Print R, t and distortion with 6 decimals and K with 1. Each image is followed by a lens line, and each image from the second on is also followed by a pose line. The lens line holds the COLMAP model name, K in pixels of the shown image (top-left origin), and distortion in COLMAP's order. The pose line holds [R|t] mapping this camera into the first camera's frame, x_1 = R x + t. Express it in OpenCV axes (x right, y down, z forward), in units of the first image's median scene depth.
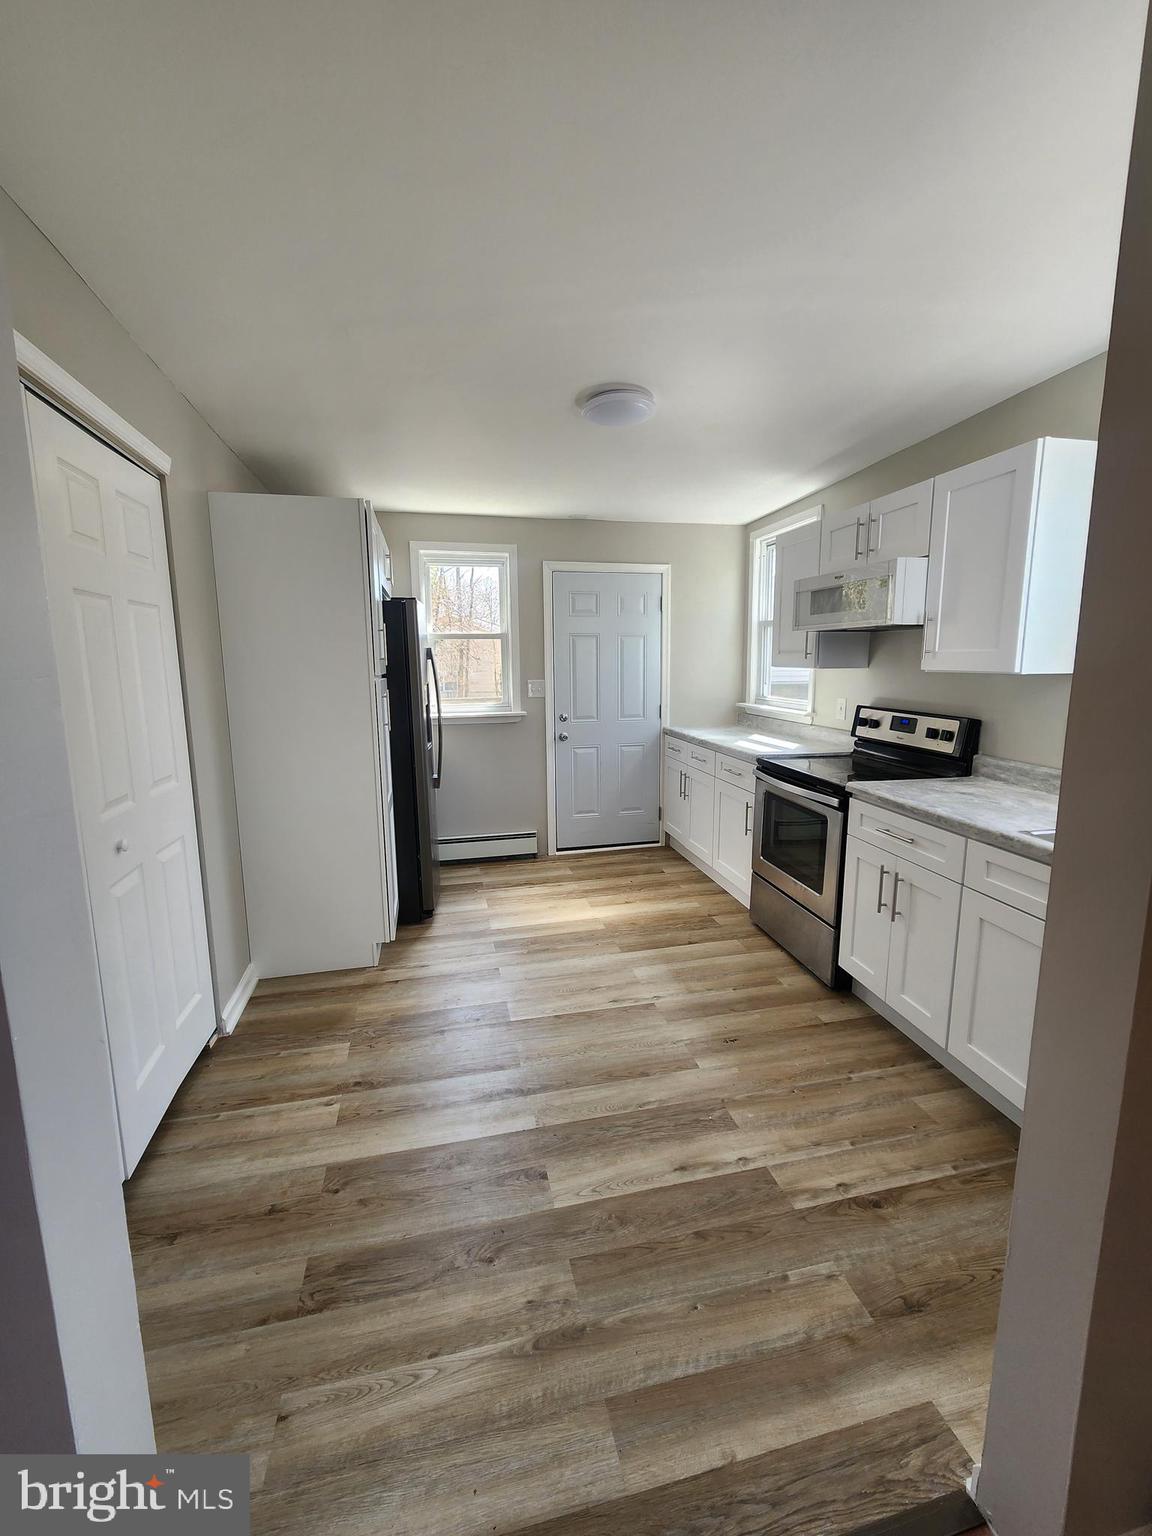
lens RADIAL K [[638.6, 0, 573.8], [0, 638.6, 757.2], [0, 0, 1]] dist [-0.001281, -0.000017]
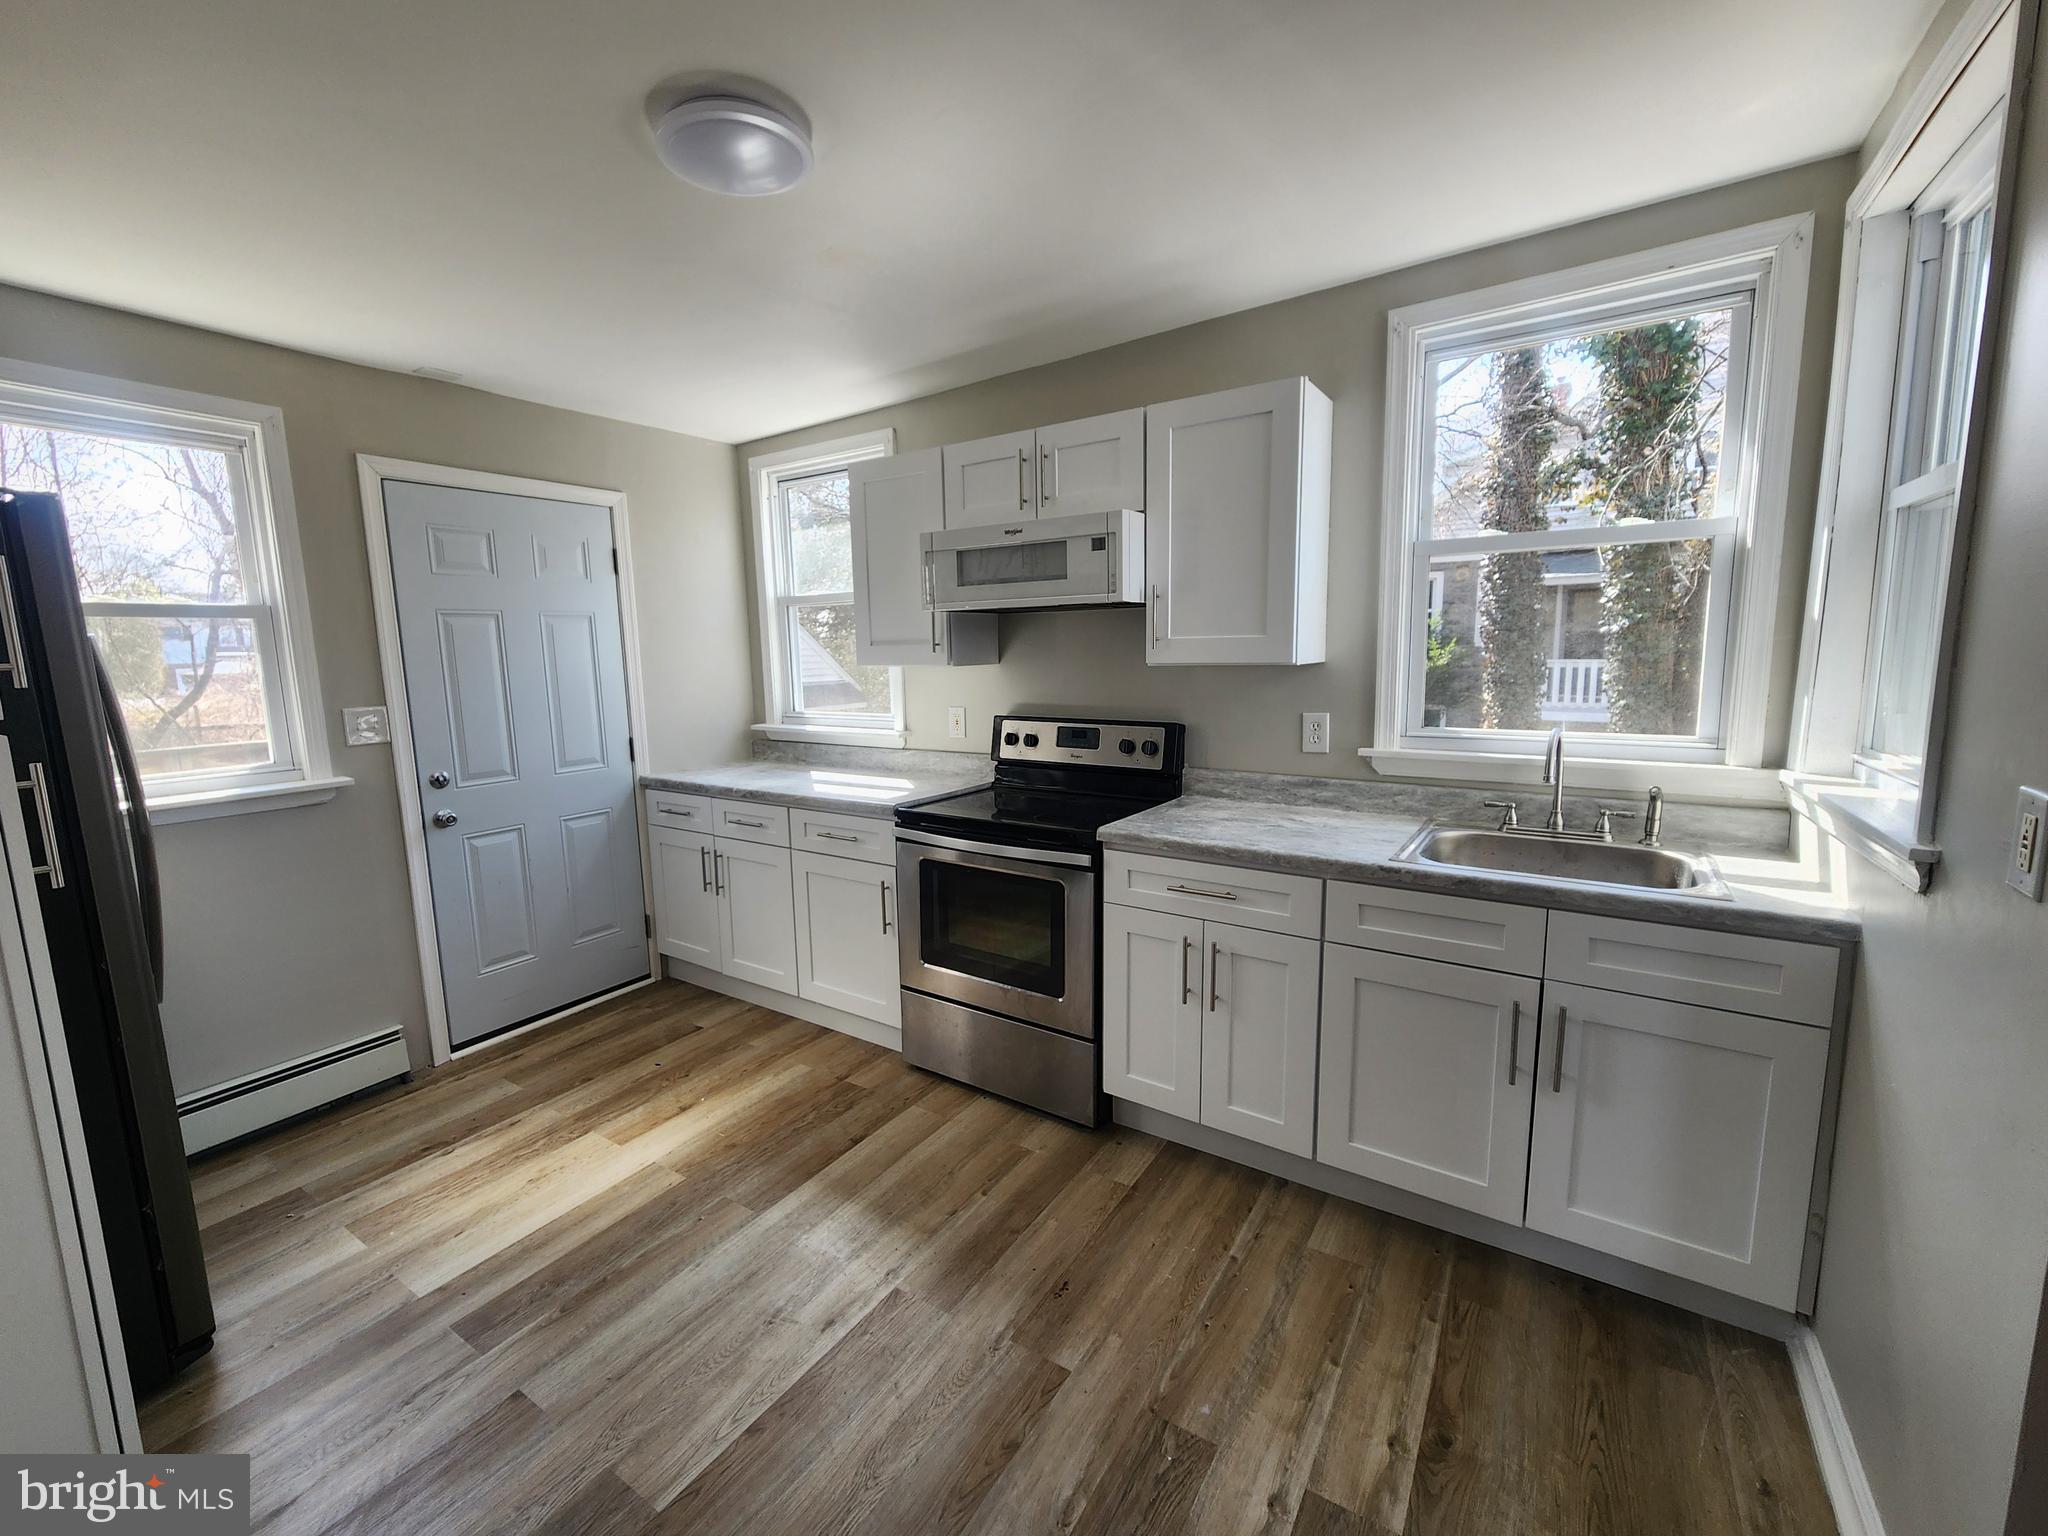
lens RADIAL K [[851.5, 0, 1016.2], [0, 851.5, 762.7], [0, 0, 1]] dist [-0.001281, -0.000017]
pose [[0.716259, -0.102600, 0.690250, -0.199654], [0.122741, 0.992235, 0.020121, -0.045828], [-0.686955, 0.070310, 0.723291, 0.297720]]
